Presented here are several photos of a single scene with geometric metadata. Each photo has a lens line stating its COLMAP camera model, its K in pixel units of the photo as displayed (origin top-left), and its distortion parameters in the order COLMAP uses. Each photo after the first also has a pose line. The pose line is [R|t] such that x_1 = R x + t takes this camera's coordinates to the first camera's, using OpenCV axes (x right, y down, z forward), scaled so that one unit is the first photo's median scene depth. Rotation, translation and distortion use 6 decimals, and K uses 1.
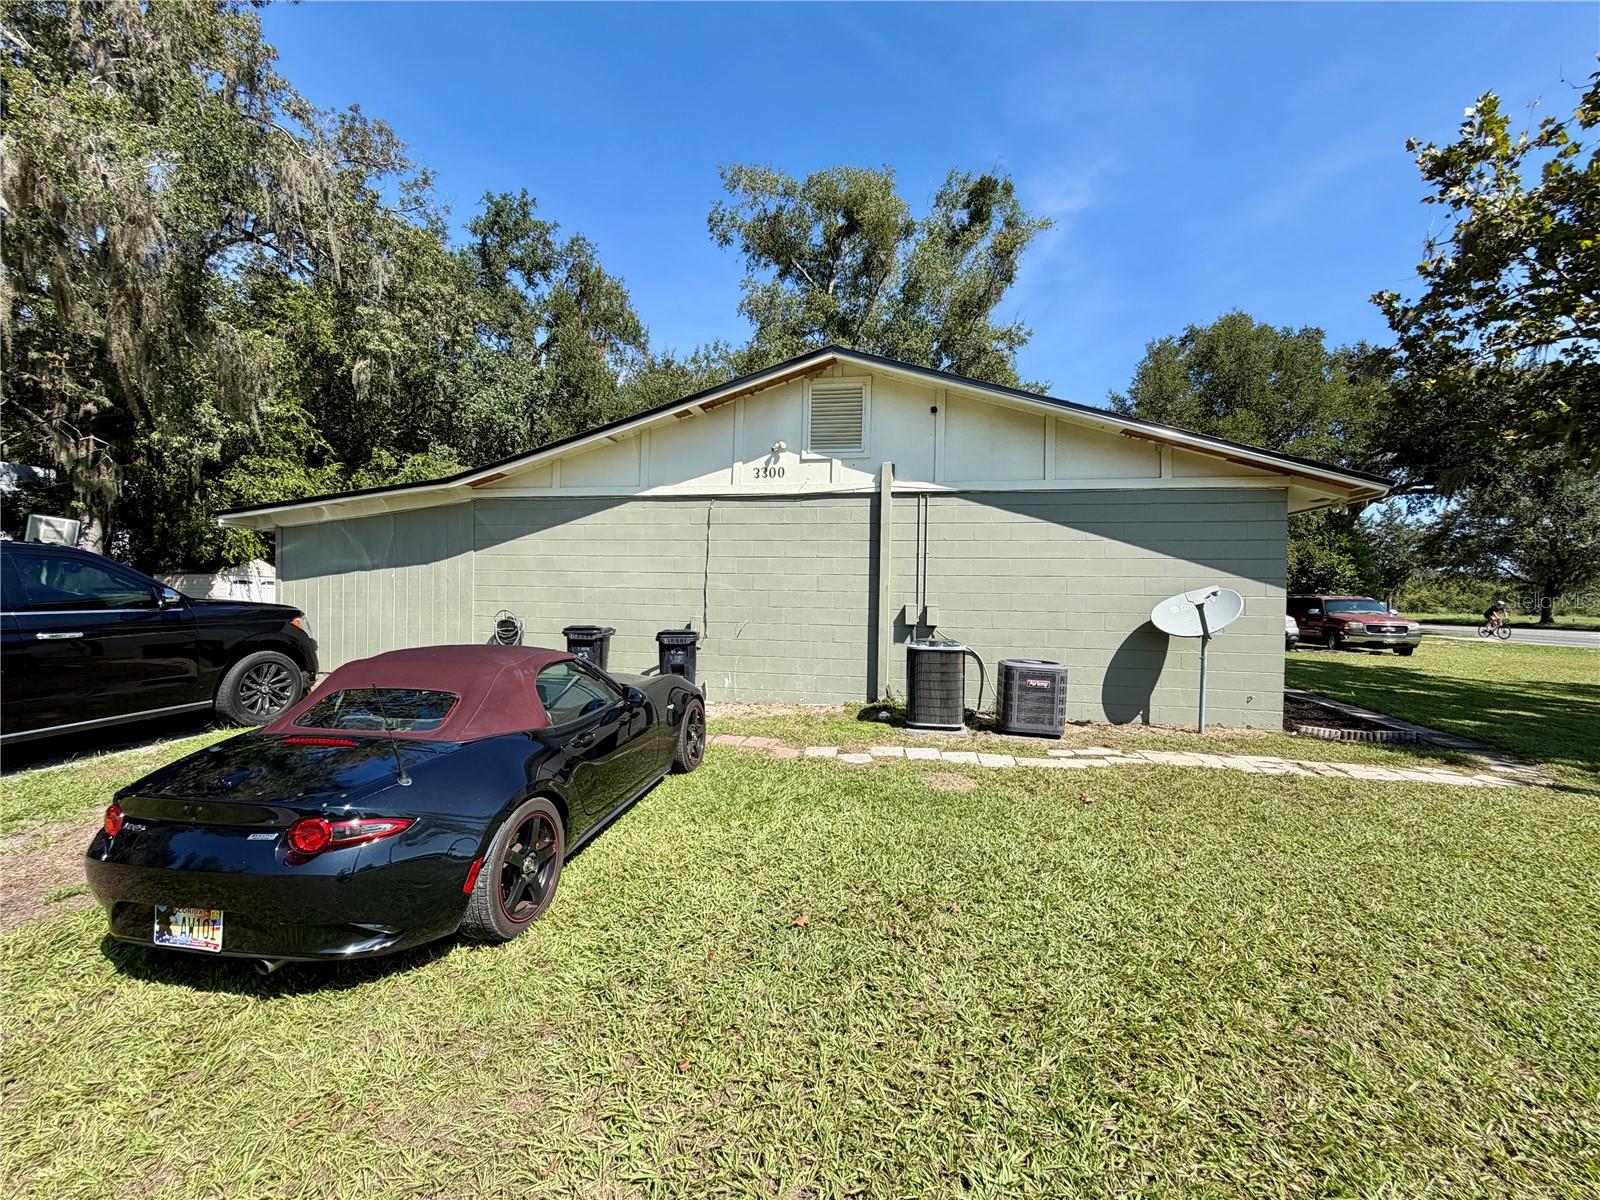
lens RADIAL K [[637.0, 0, 795.6], [0, 637.0, 603.2], [0, 0, 1]] dist [-0.001311, 0.000054]
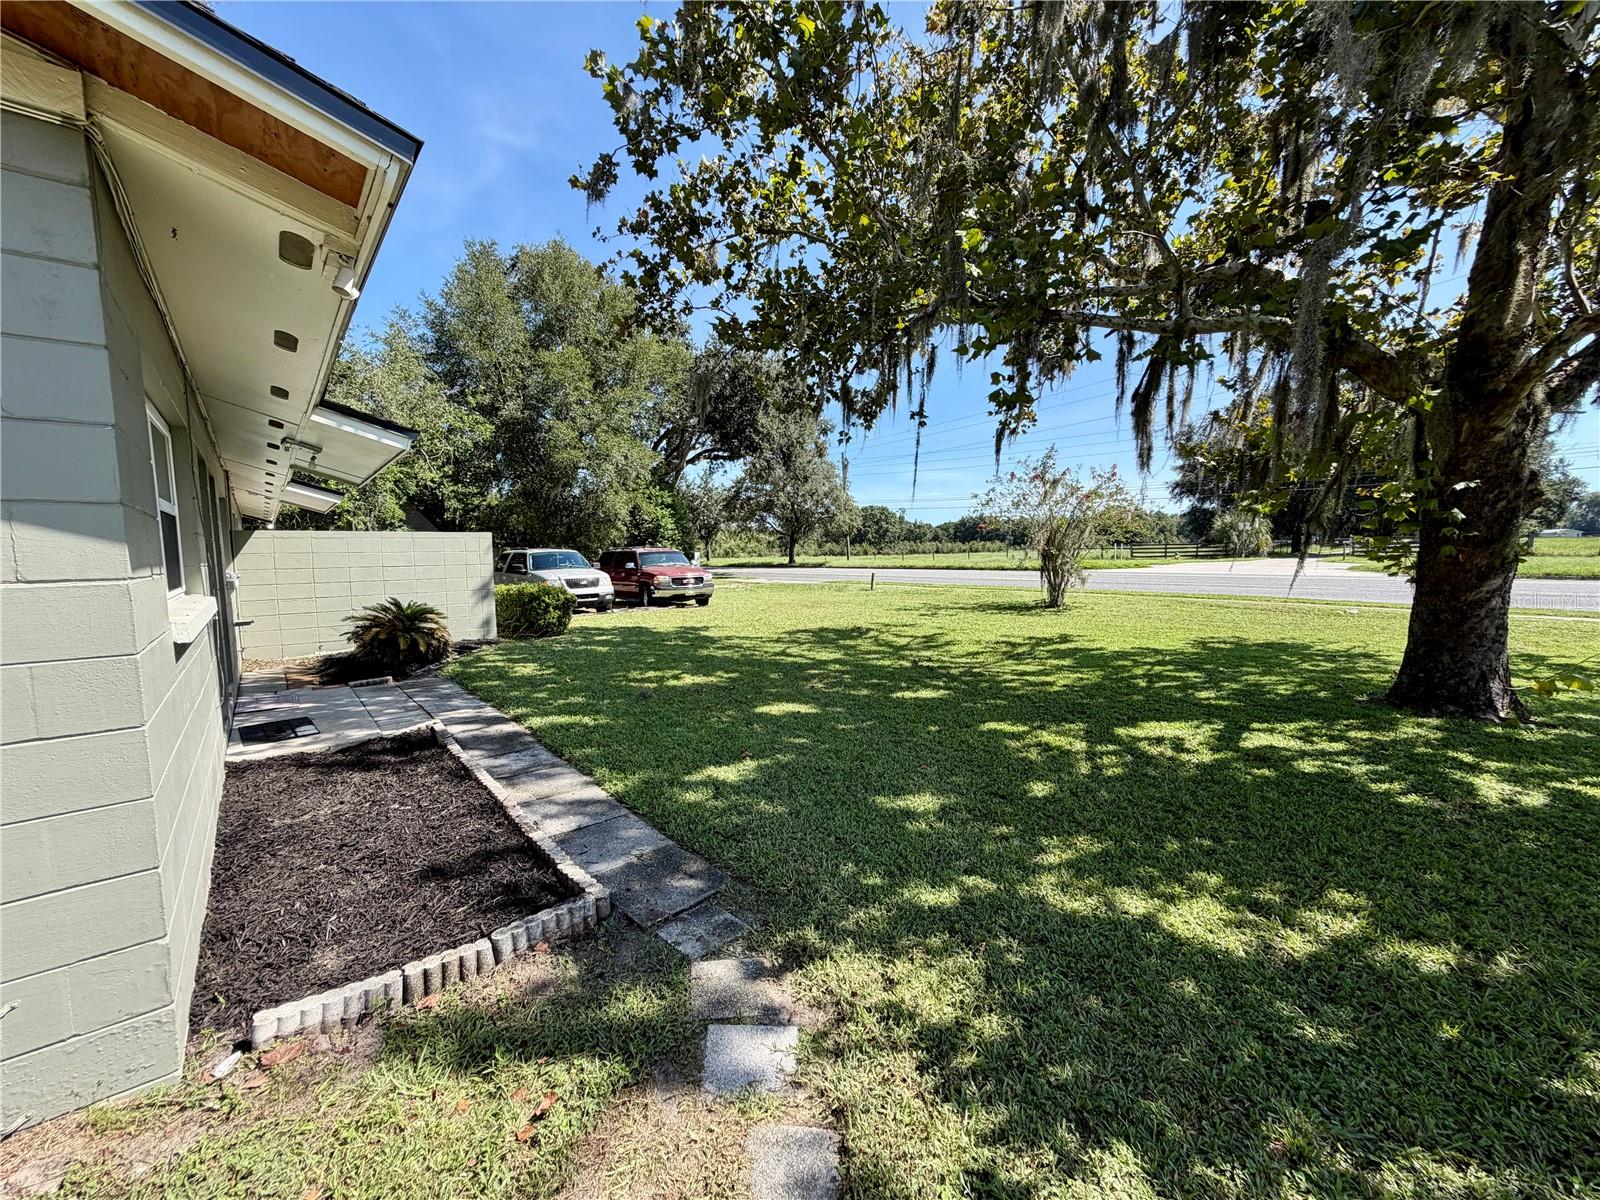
lens RADIAL K [[637.0, 0, 795.6], [0, 637.0, 603.2], [0, 0, 1]] dist [-0.001311, 0.000054]
pose [[0.640754, -0.093050, 0.762087, 0.180122], [0.040618, 0.995347, 0.087381, -0.002954], [-0.766671, -0.025035, 0.641552, 0.152733]]
